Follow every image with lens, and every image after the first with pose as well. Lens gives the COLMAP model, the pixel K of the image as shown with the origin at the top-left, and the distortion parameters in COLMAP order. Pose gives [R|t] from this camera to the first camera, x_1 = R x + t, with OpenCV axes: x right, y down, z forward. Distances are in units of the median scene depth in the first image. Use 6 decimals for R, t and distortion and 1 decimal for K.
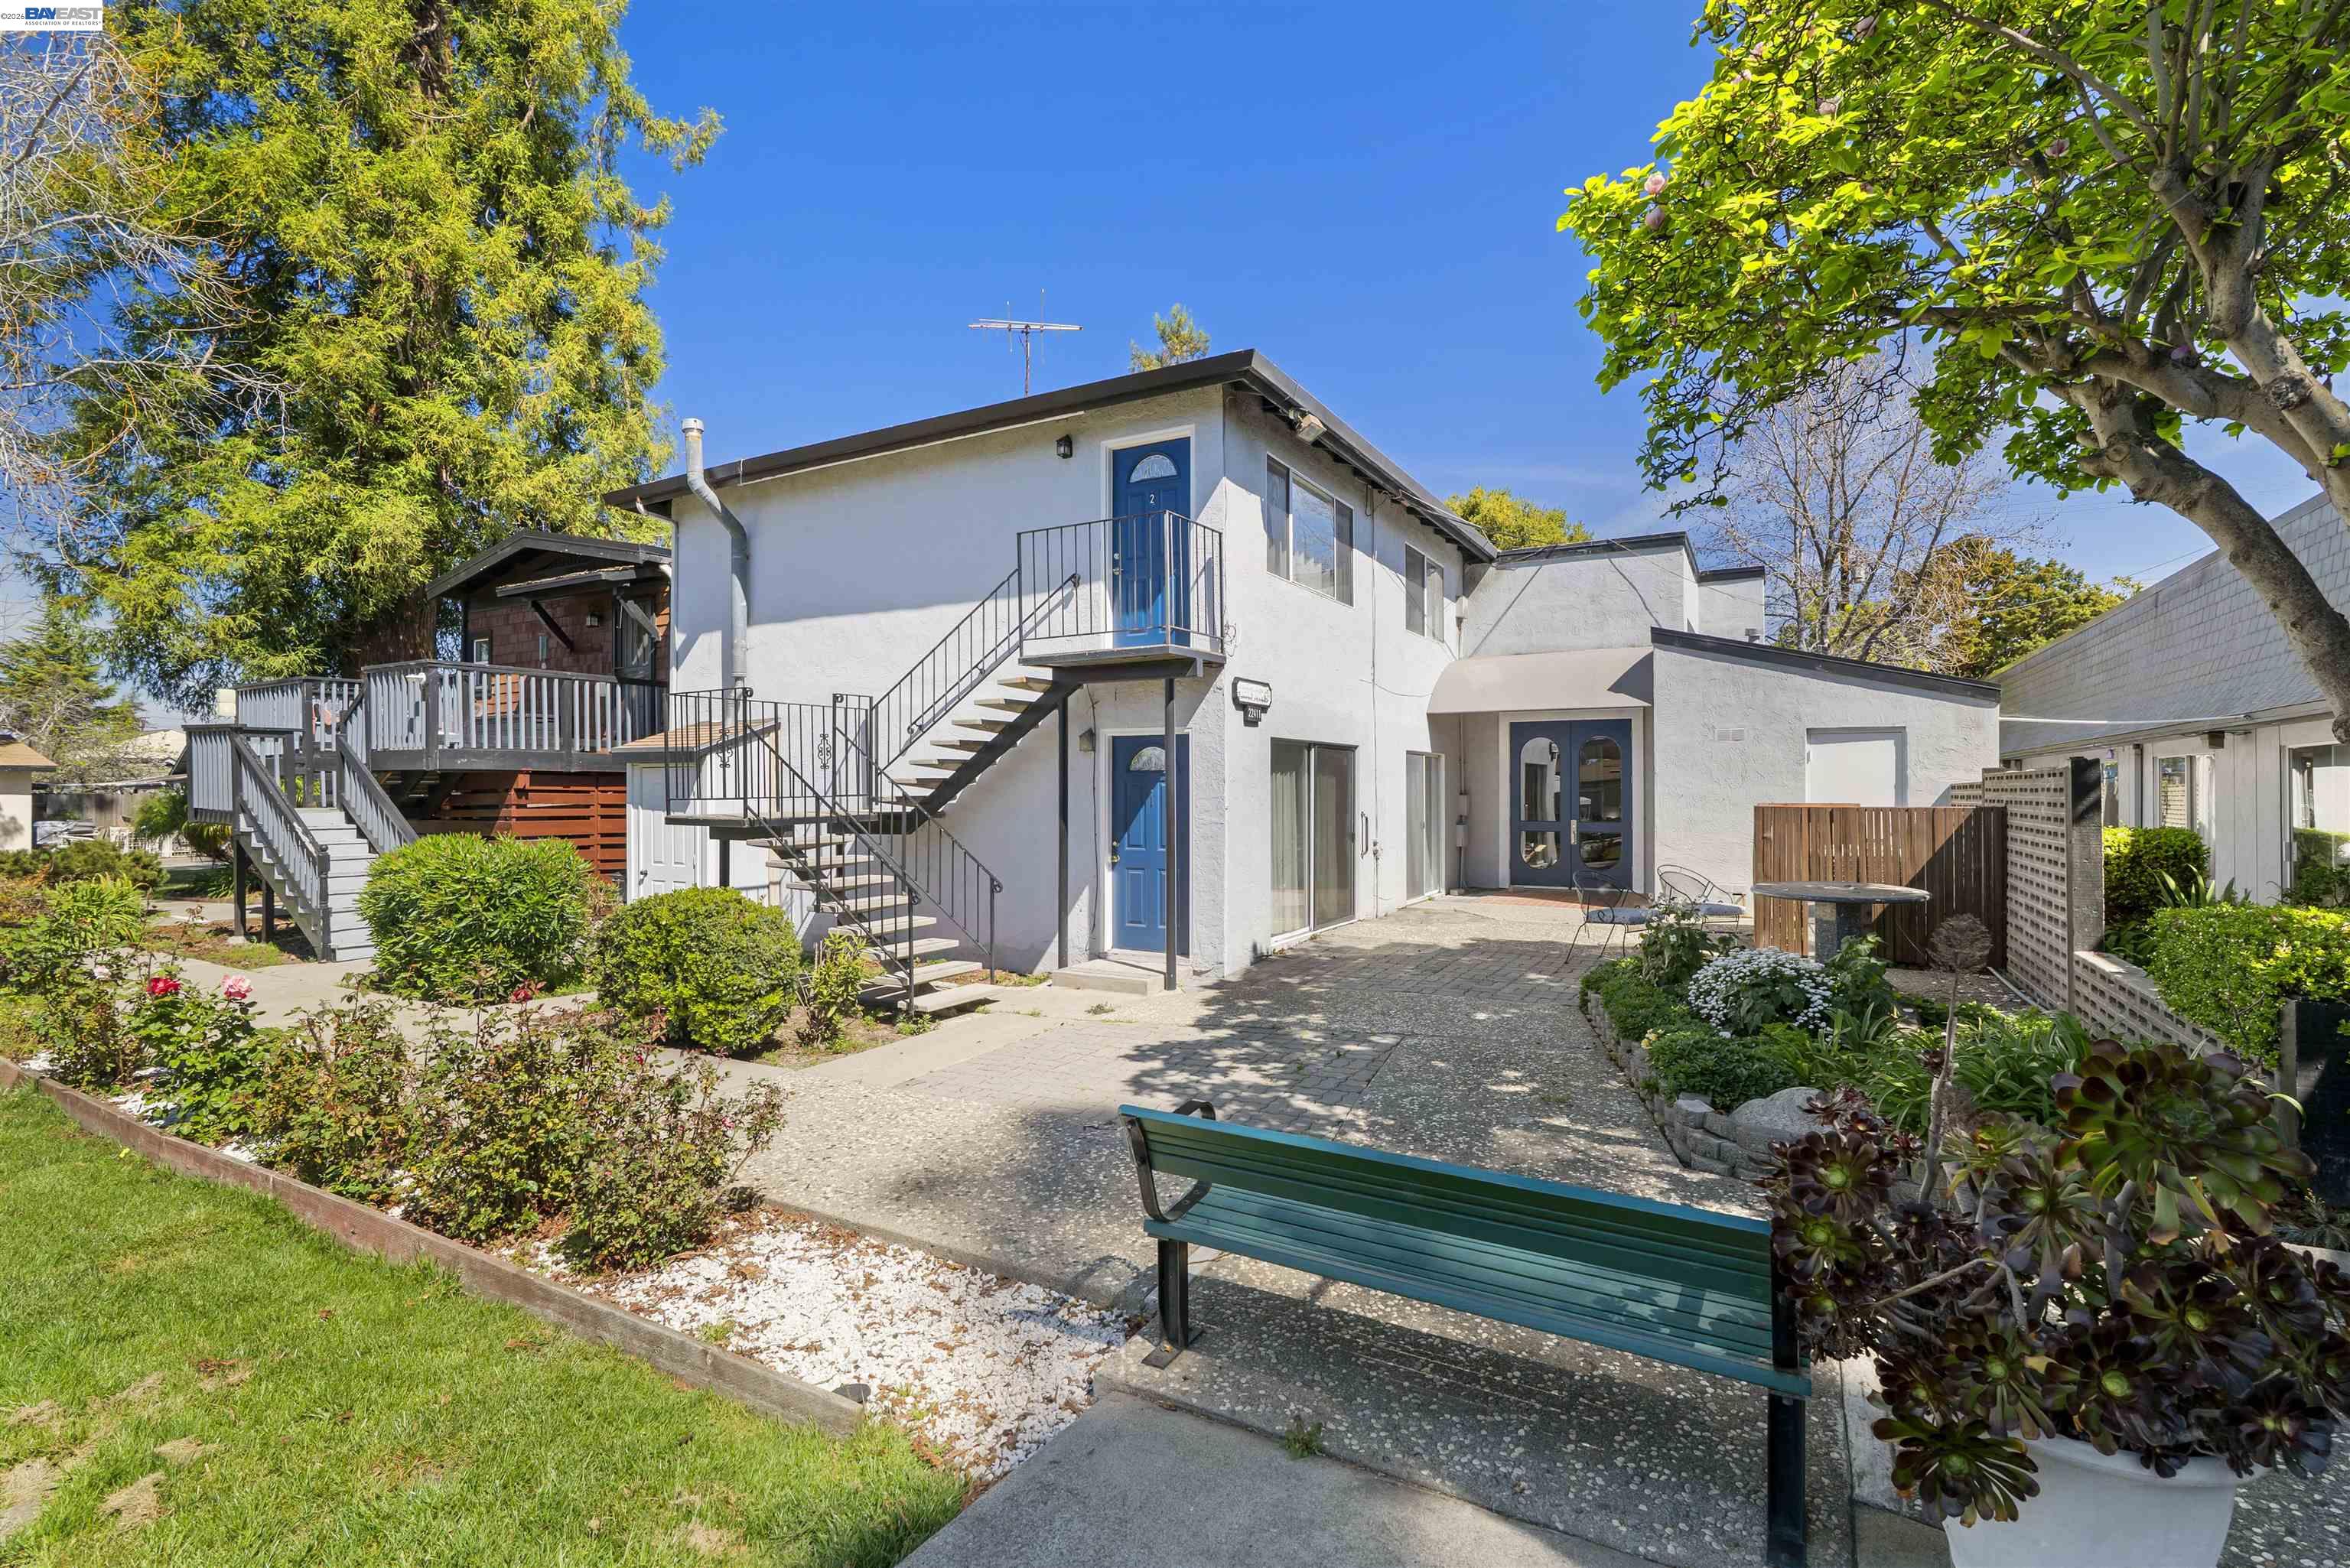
lens RADIAL K [[1110.9, 0, 1173.0], [0, 1110.9, 785.5], [0, 0, 1]] dist [-0.000400, 0.000001]
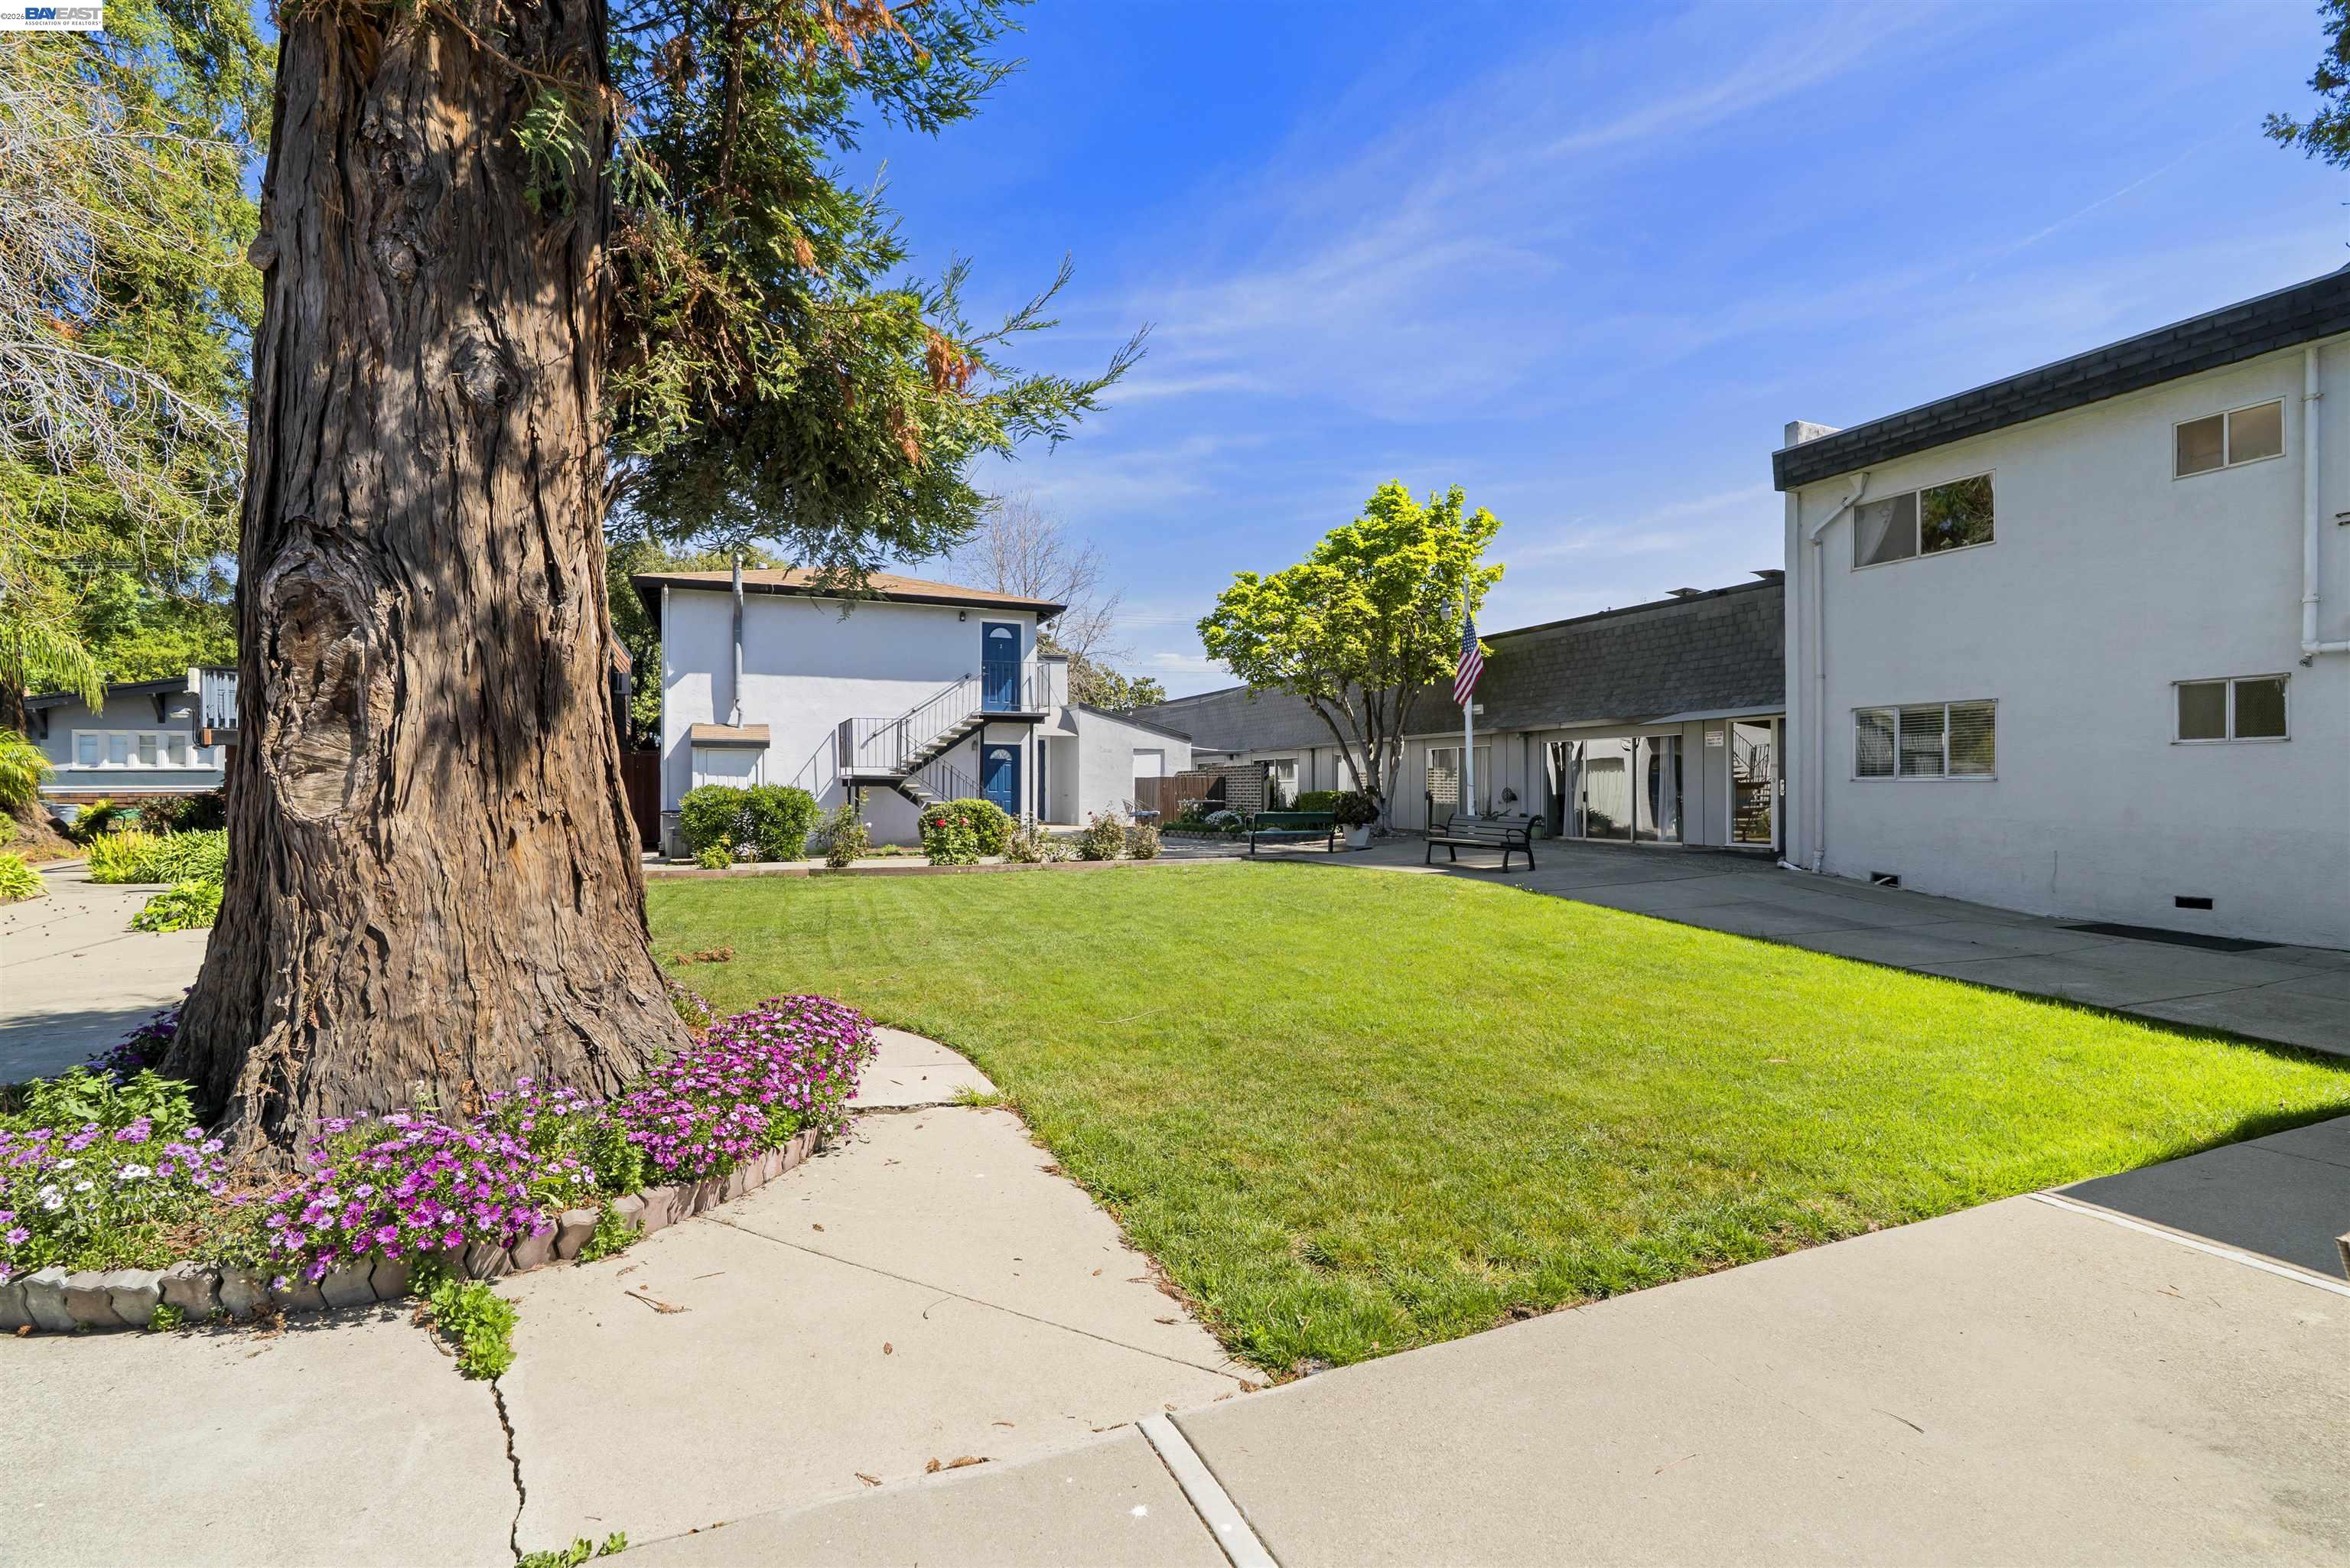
lens RADIAL K [[1085.7, 0, 1180.6], [0, 1085.7, 782.8], [0, 0, 1]] dist [-0.001948, 0.000721]
pose [[0.608038, 0.003644, 0.793899, -1.347099], [-0.002710, 0.999993, -0.002515, 0.032671], [-0.793903, -0.000622, 0.608044, -0.596631]]
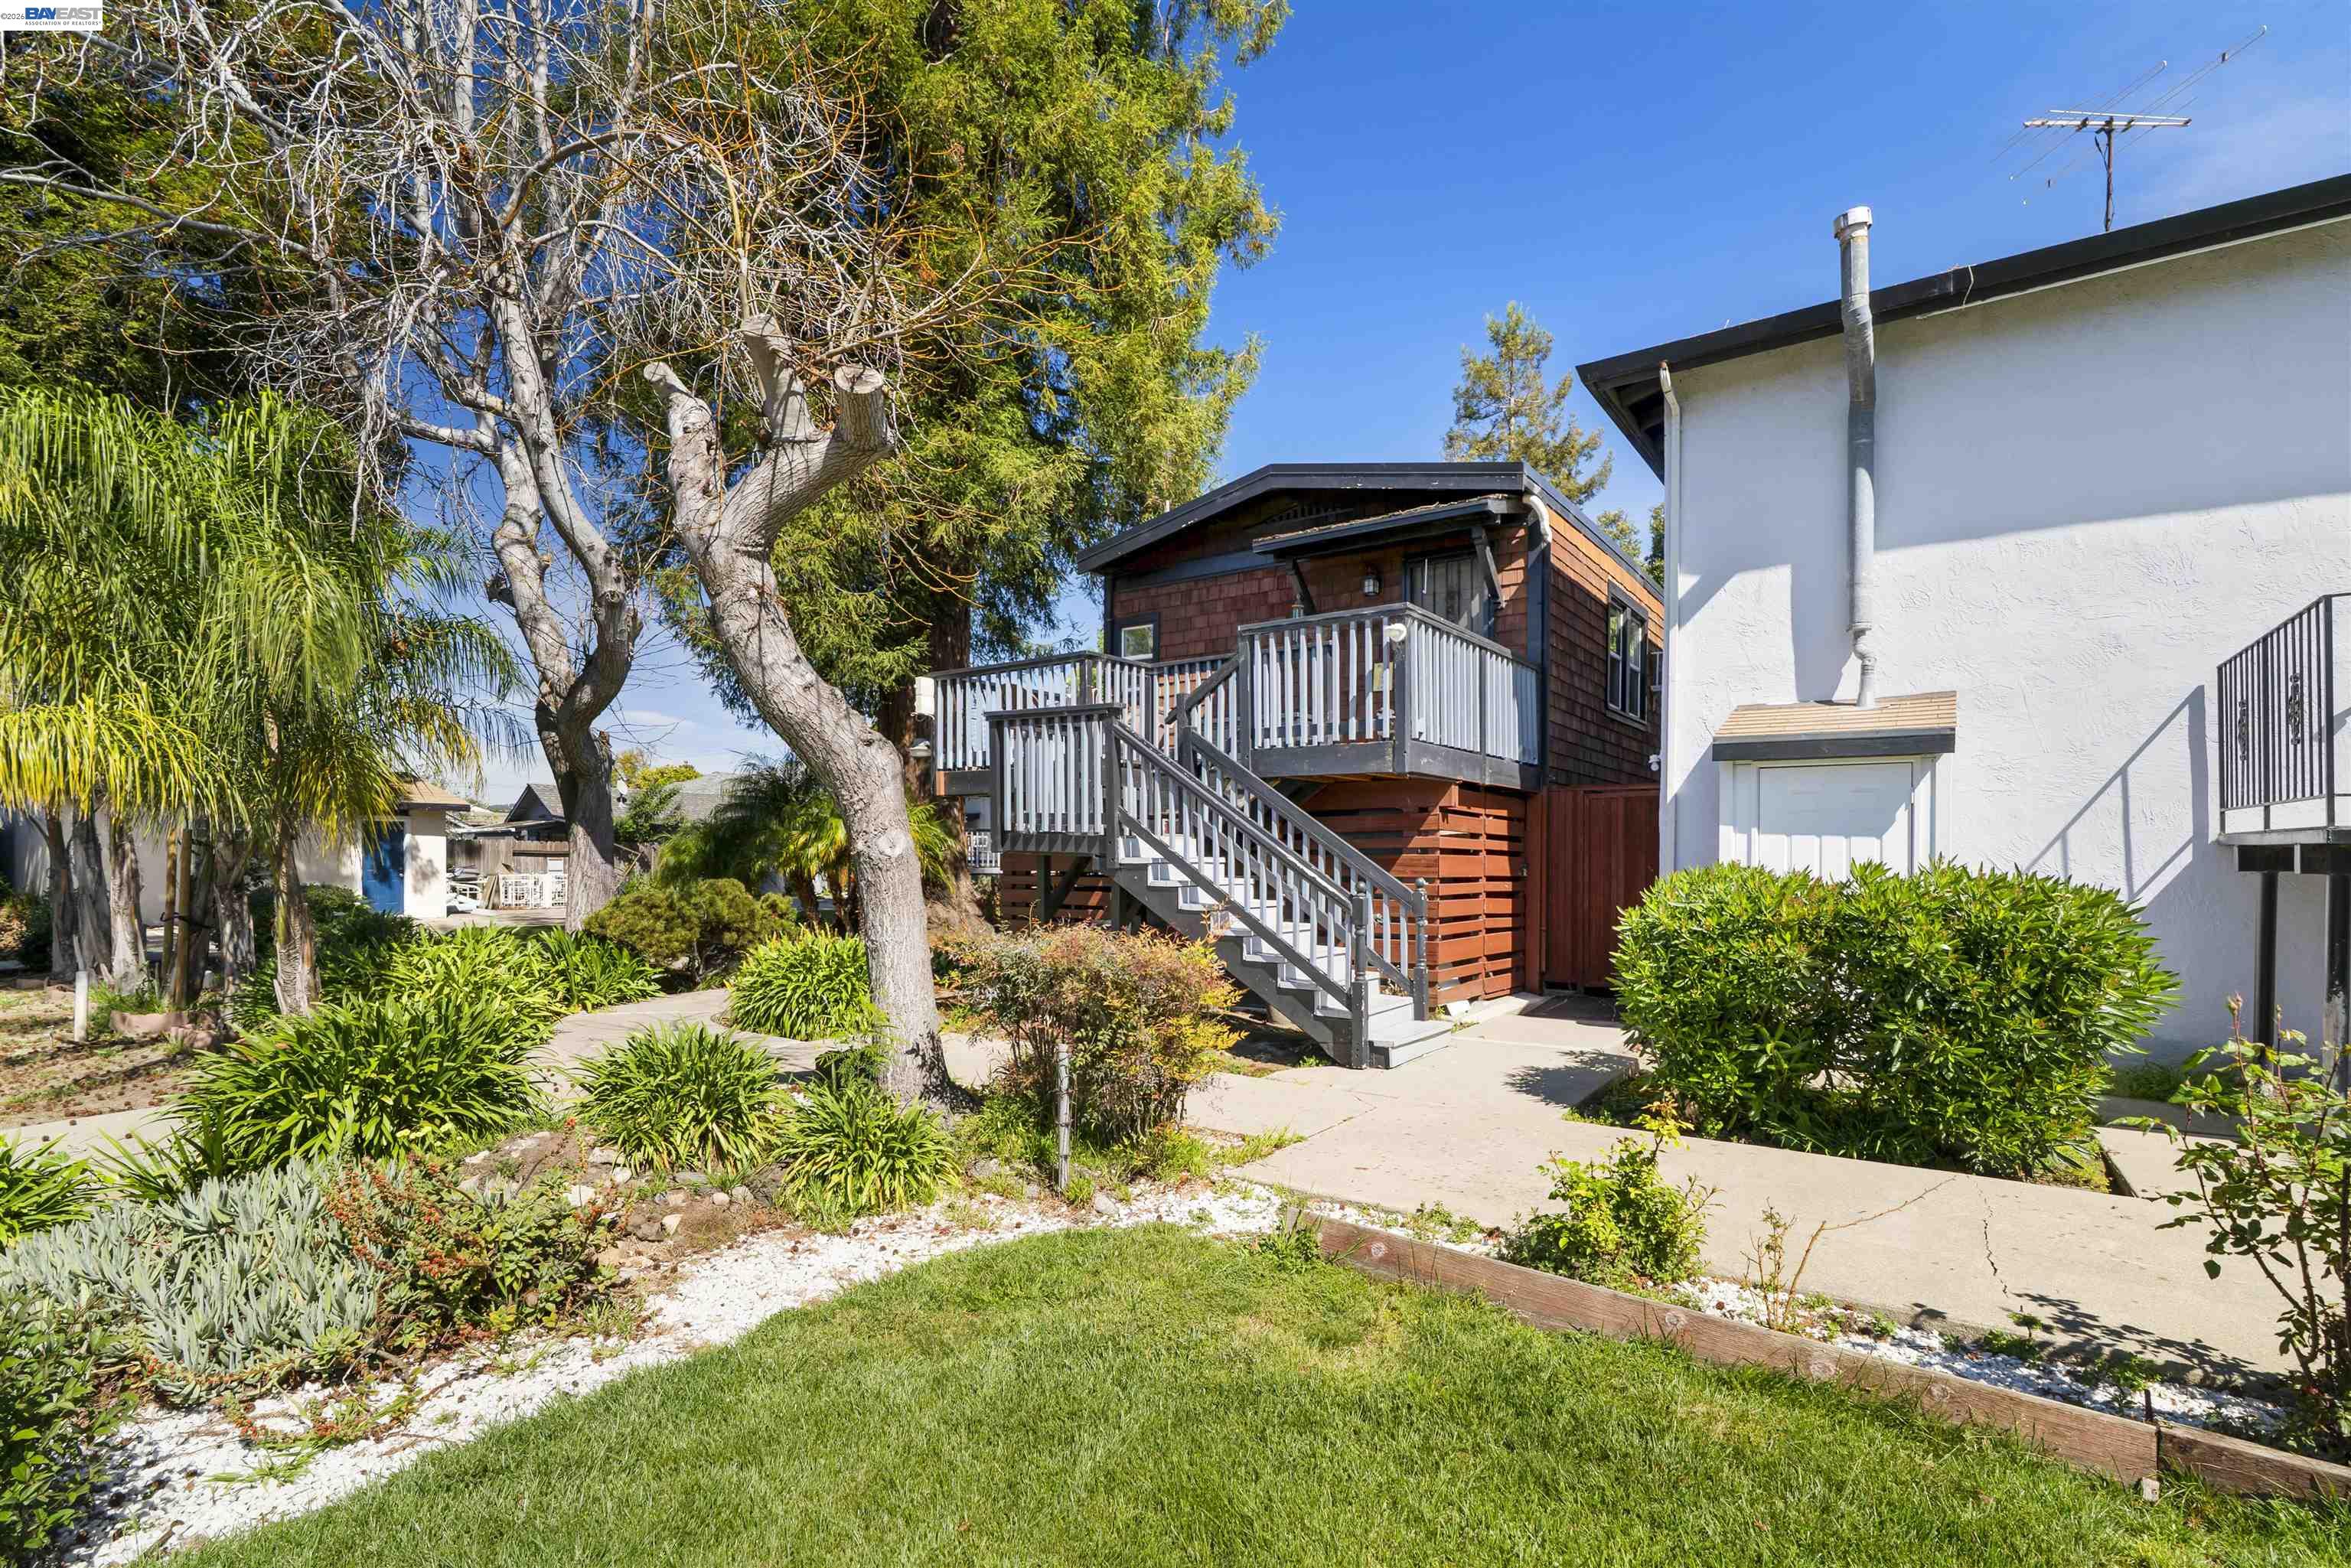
lens RADIAL K [[1098.6, 0, 1173.6], [0, 1098.6, 830.5], [0, 0, 1]] dist [-0.000895, 0.000448]
pose [[0.994723, 0.009115, -0.102191, -0.731275], [-0.009549, 0.999947, -0.003758, 0.022176], [0.102151, 0.004714, 0.994758, 0.345031]]
